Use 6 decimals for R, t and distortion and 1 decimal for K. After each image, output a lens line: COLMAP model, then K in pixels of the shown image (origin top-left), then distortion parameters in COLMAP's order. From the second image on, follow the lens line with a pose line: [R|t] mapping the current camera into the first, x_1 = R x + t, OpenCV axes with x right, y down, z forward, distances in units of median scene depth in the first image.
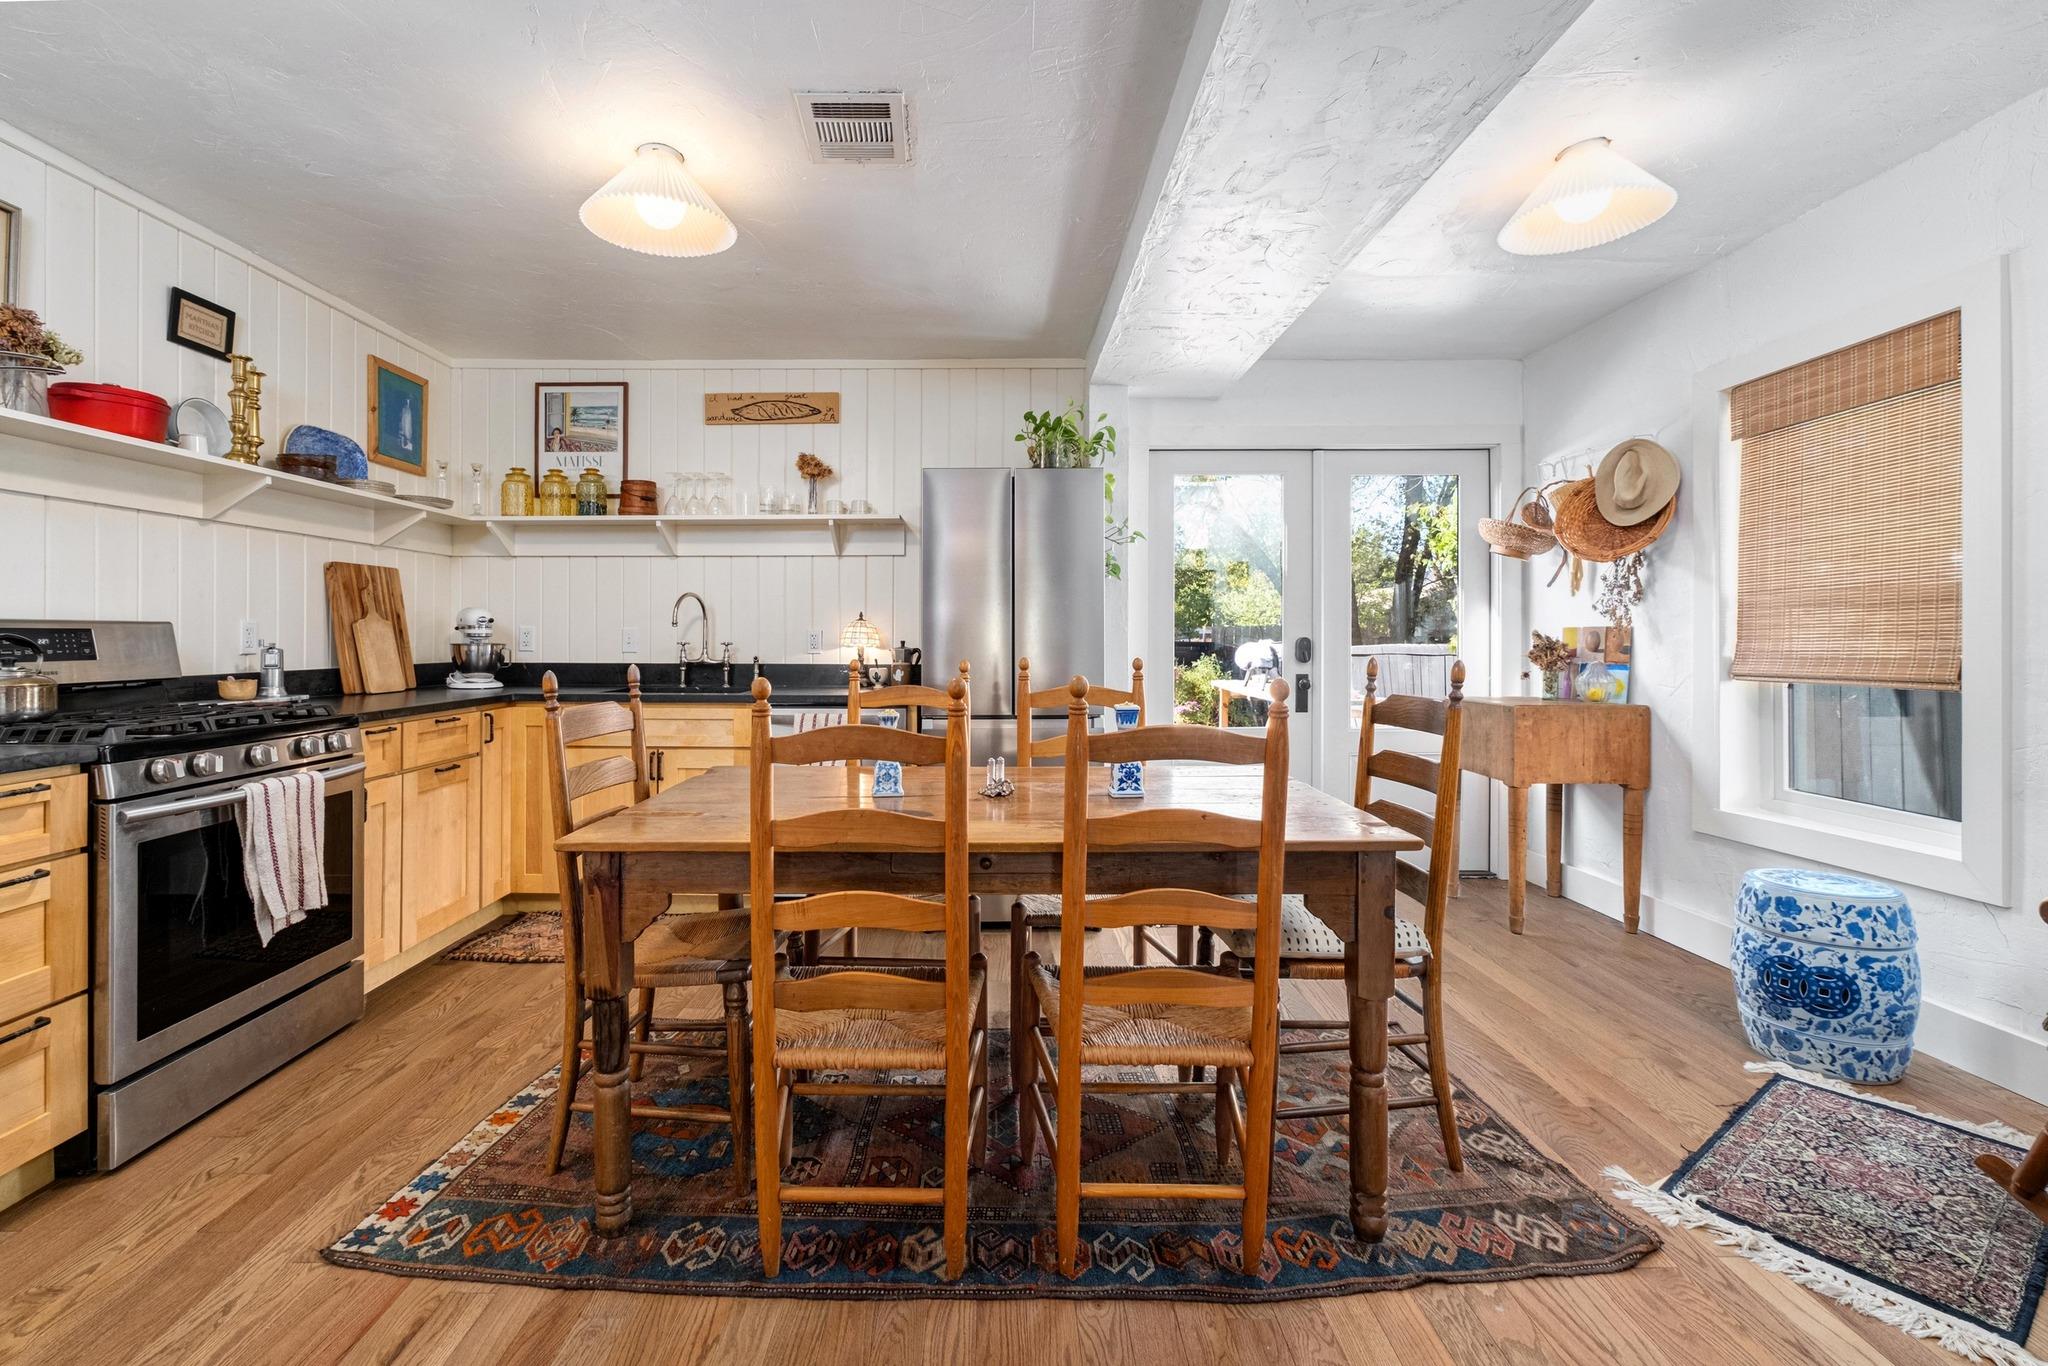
lens RADIAL K [[867.5, 0, 1031.5], [0, 867.5, 674.9], [0, 0, 1]] dist [-0.021592, 0.010084]
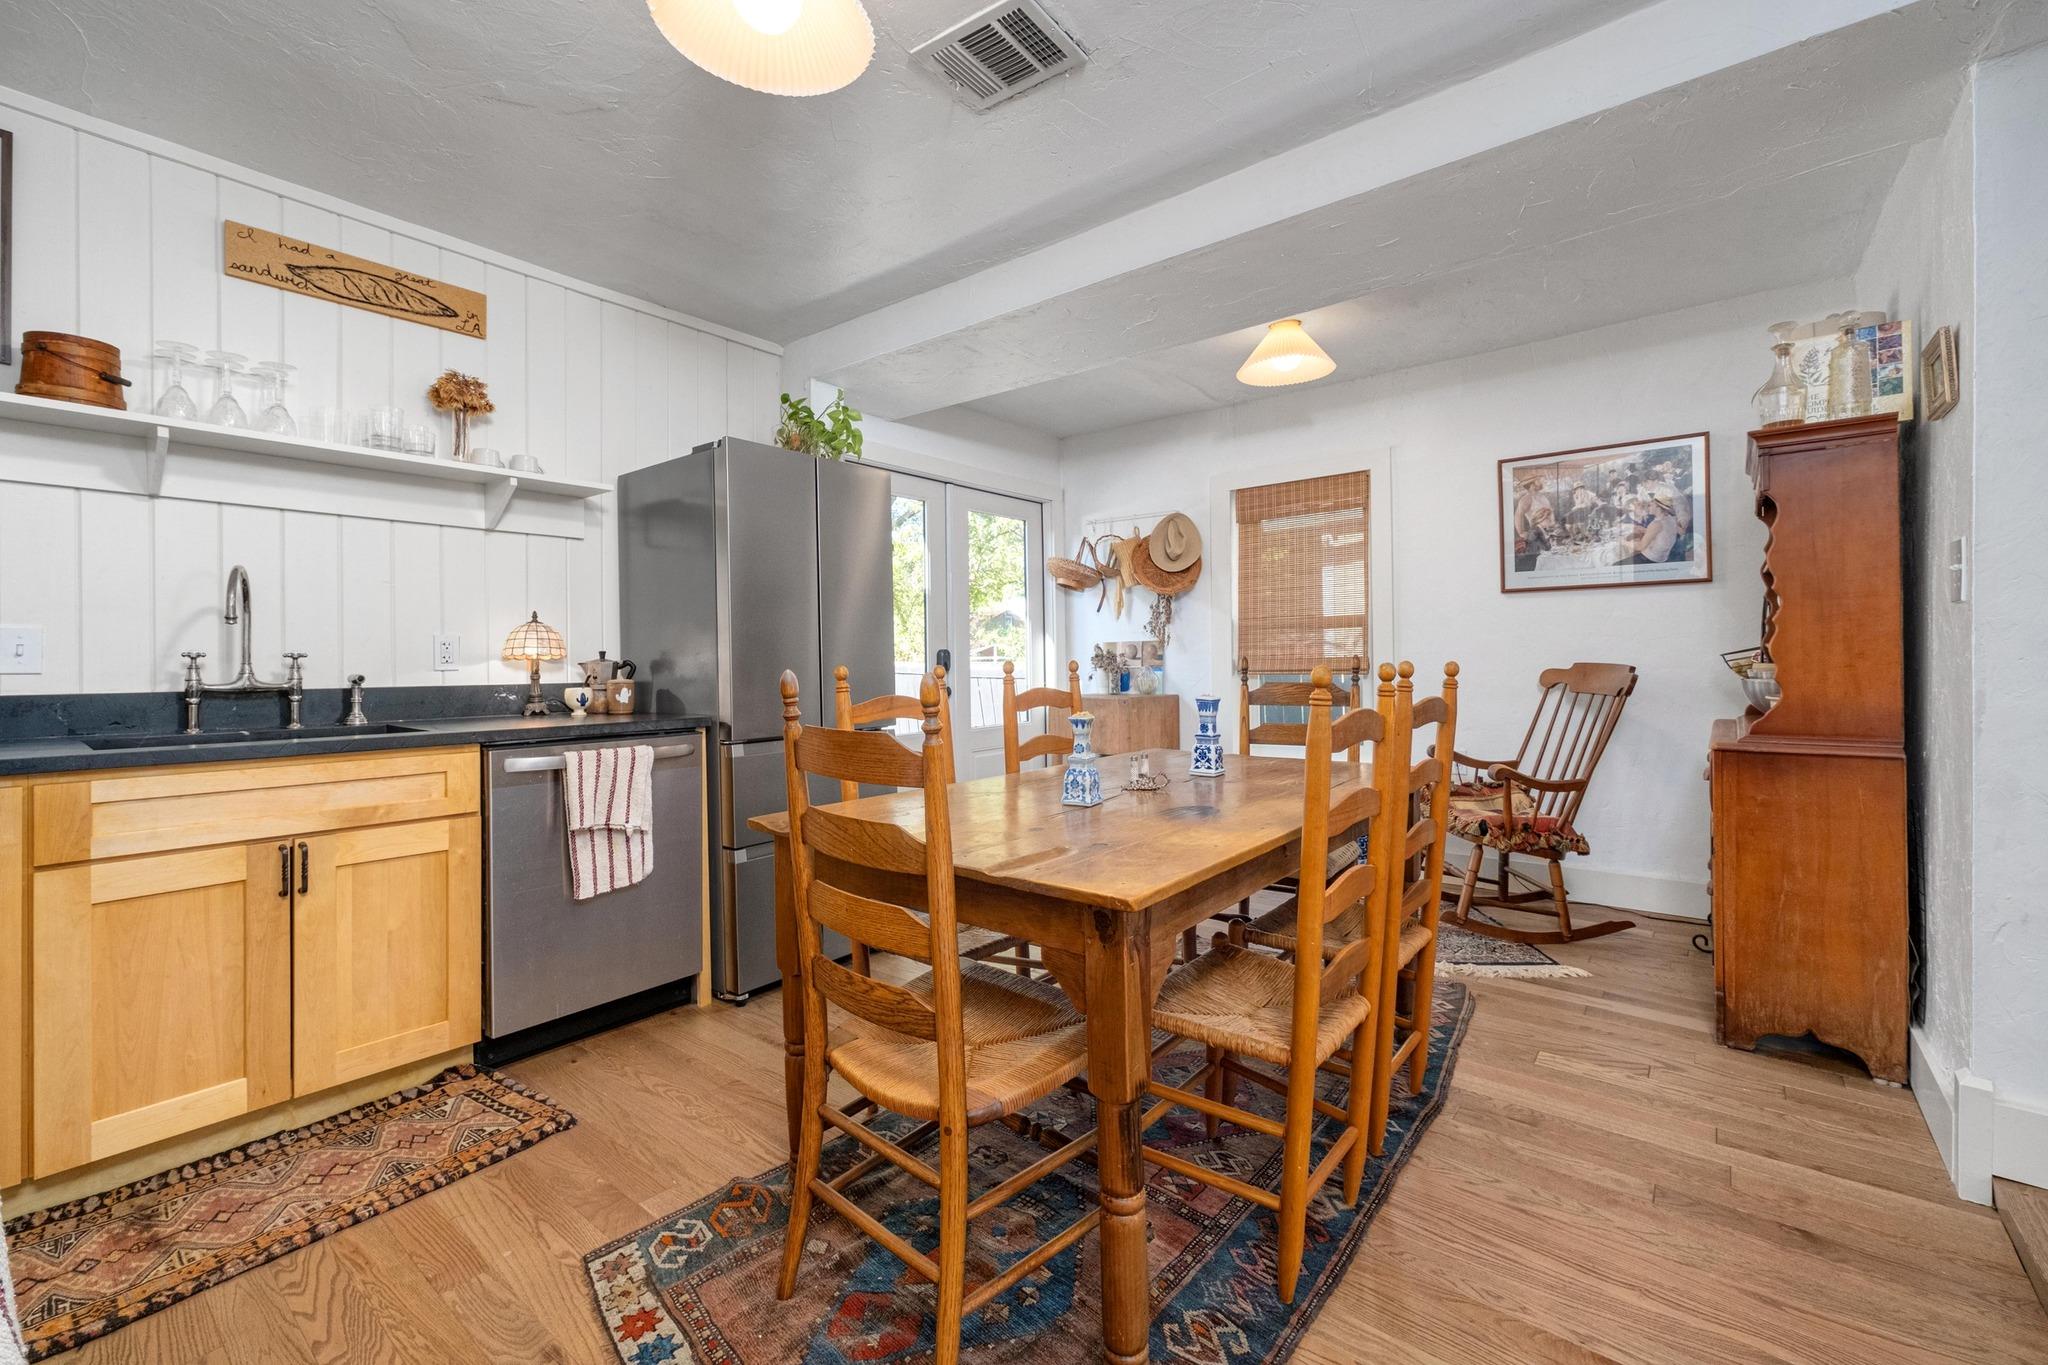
lens RADIAL K [[867.5, 0, 1031.5], [0, 867.5, 674.4], [0, 0, 1]] dist [-0.021592, 0.010084]
pose [[0.623516, -0.019176, 0.781575, -0.545781], [0.040954, 0.999128, -0.008157, 0.002260], [-0.780737, 0.037095, 0.623758, 0.260739]]
